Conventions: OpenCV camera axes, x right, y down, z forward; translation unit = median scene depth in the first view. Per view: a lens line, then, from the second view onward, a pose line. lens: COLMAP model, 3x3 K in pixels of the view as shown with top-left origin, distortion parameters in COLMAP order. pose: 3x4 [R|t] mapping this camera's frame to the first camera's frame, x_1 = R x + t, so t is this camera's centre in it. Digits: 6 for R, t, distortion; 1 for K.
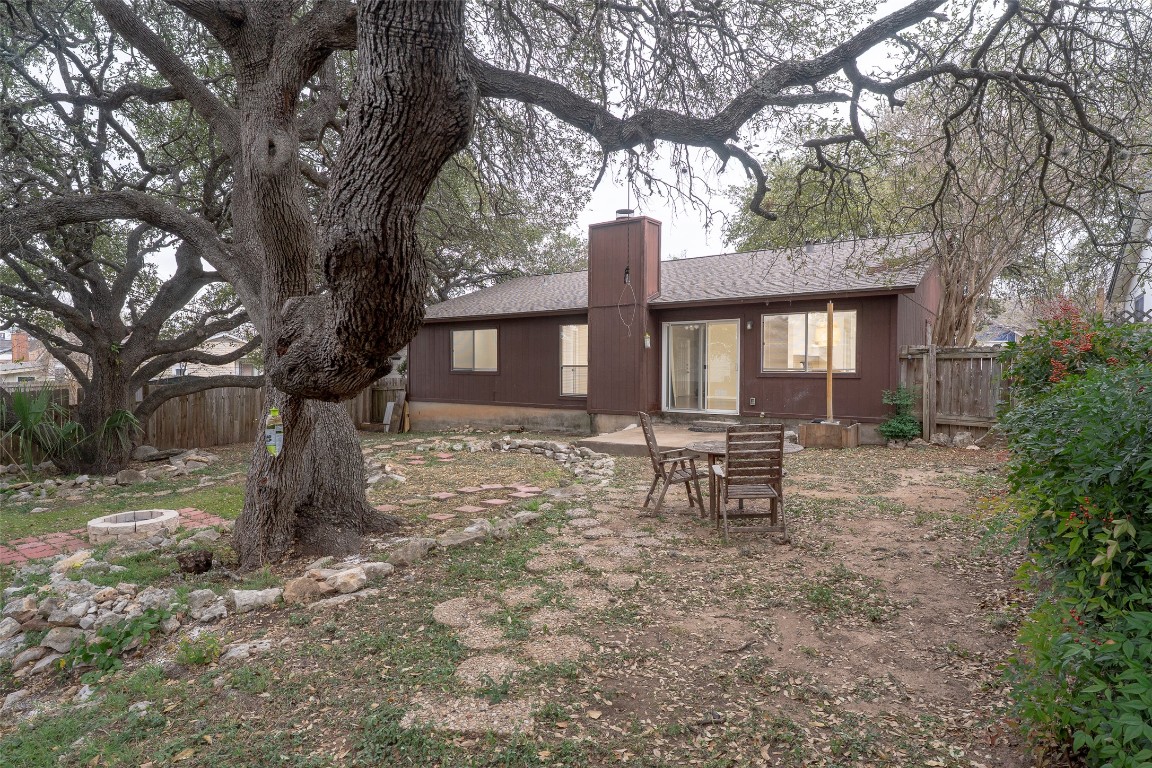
lens RADIAL K [[533.1, 0, 569.8], [0, 533.1, 378.4], [0, 0, 1]] dist [-0.002067, -0.000748]
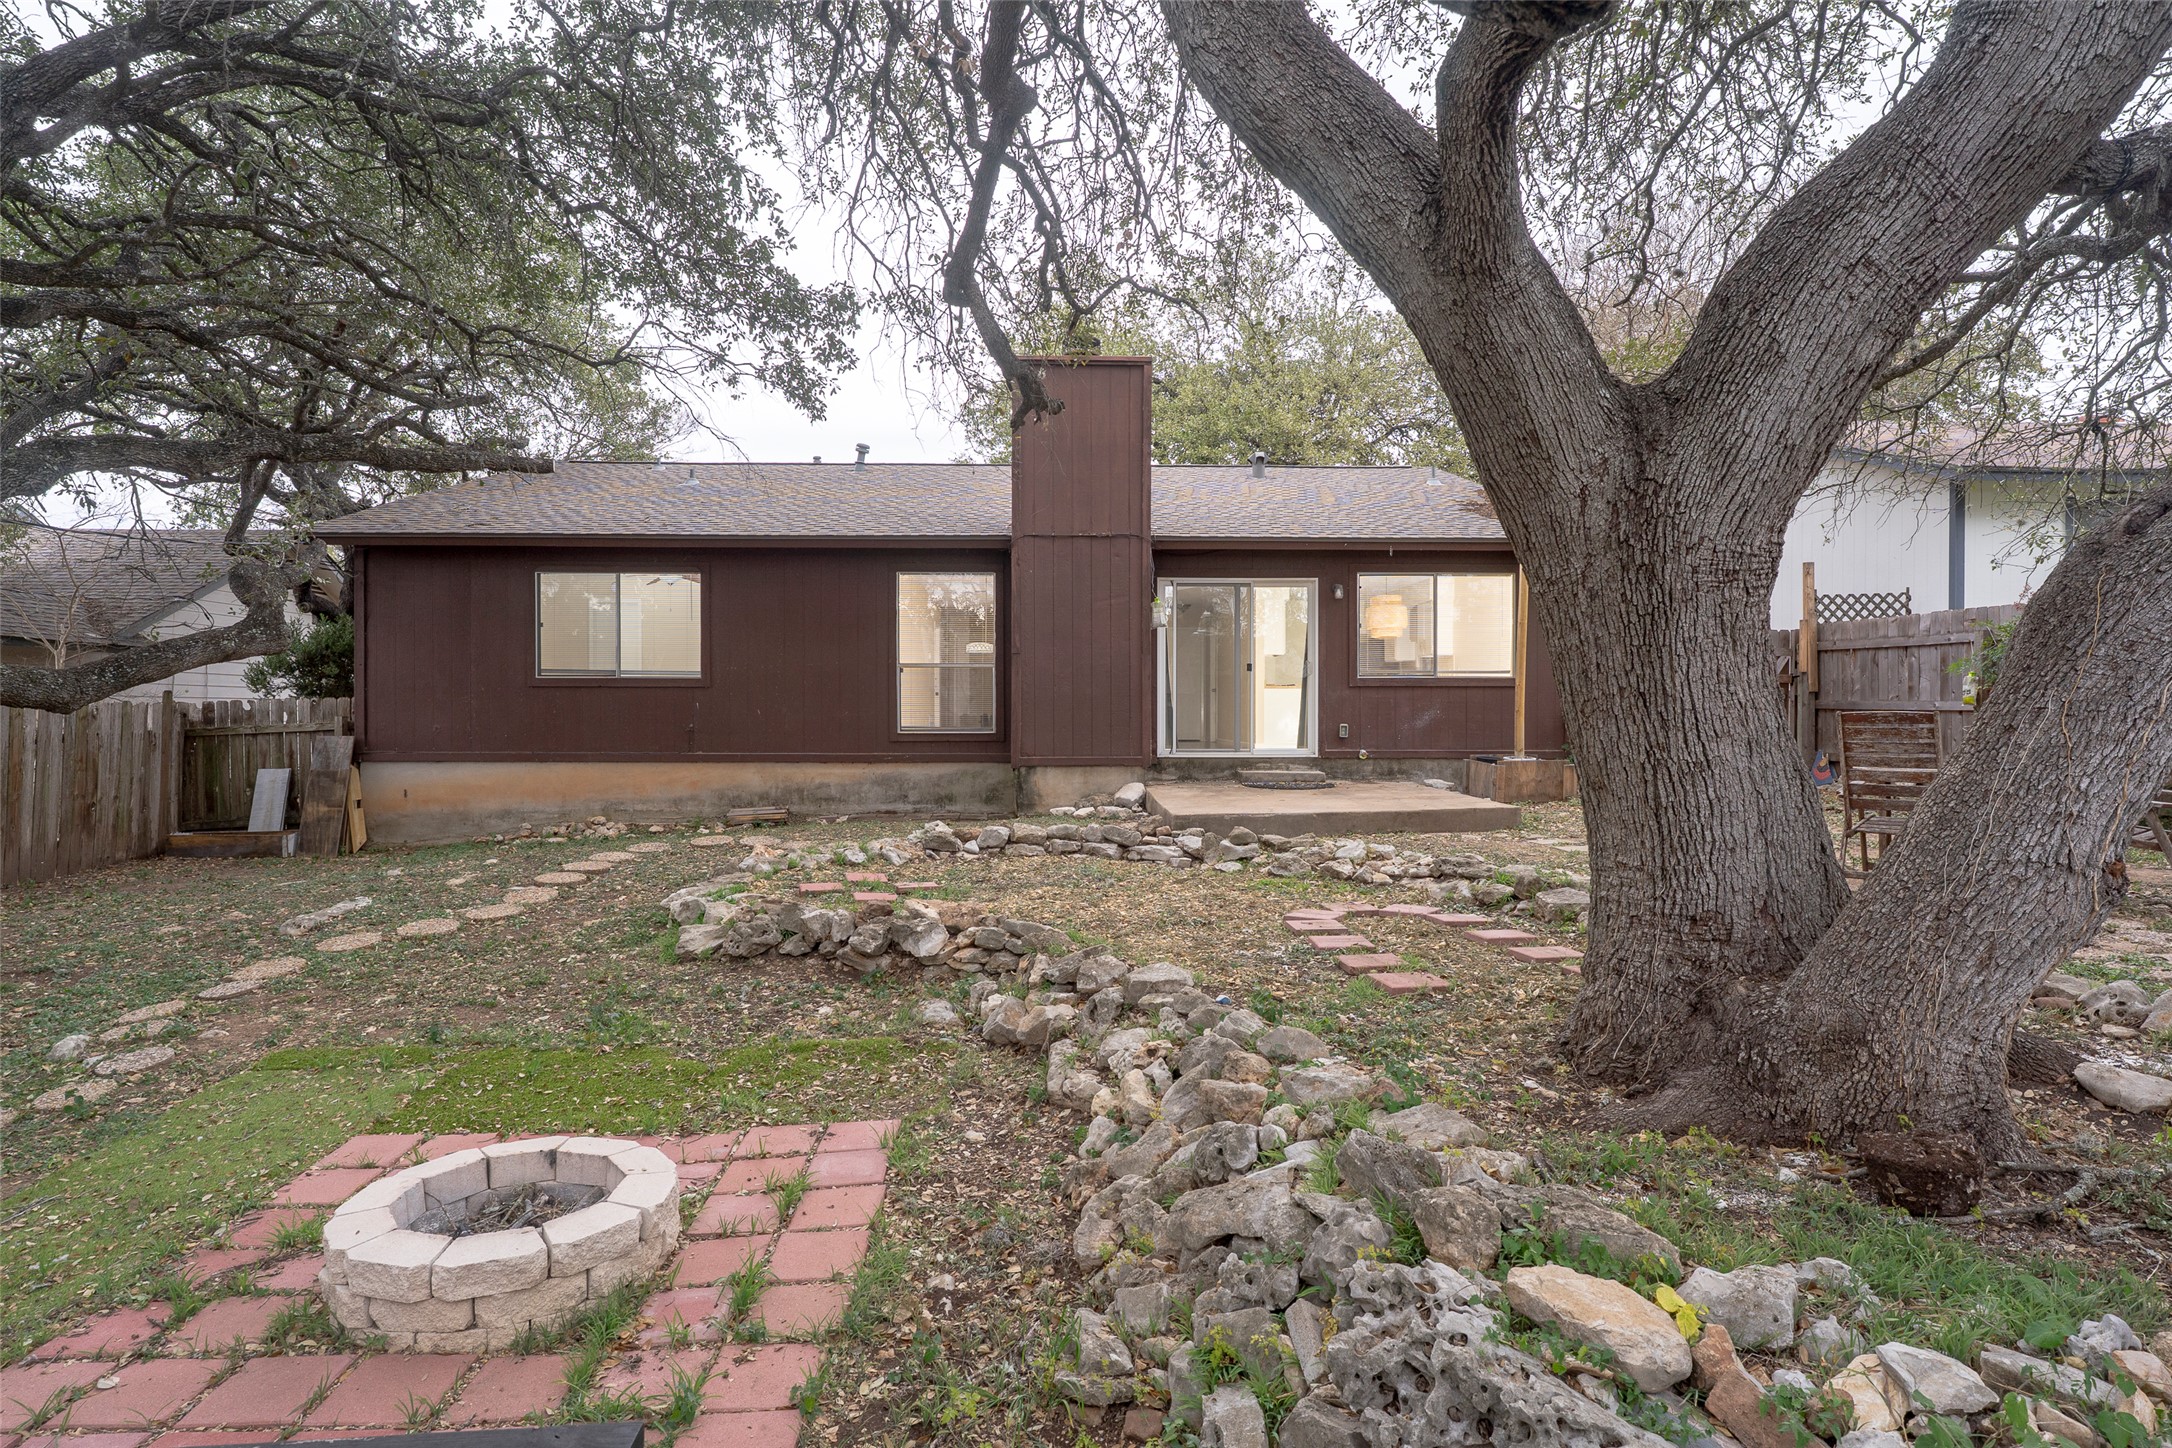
lens RADIAL K [[1005.2, 0, 1074.3], [0, 1005.2, 713.4], [0, 0, 1]] dist [-0.002067, -0.000748]
pose [[0.838822, -0.011167, 0.544291, -0.365229], [0.010096, 0.999937, 0.004957, 0.014438], [-0.544312, 0.001337, 0.838882, 0.234214]]
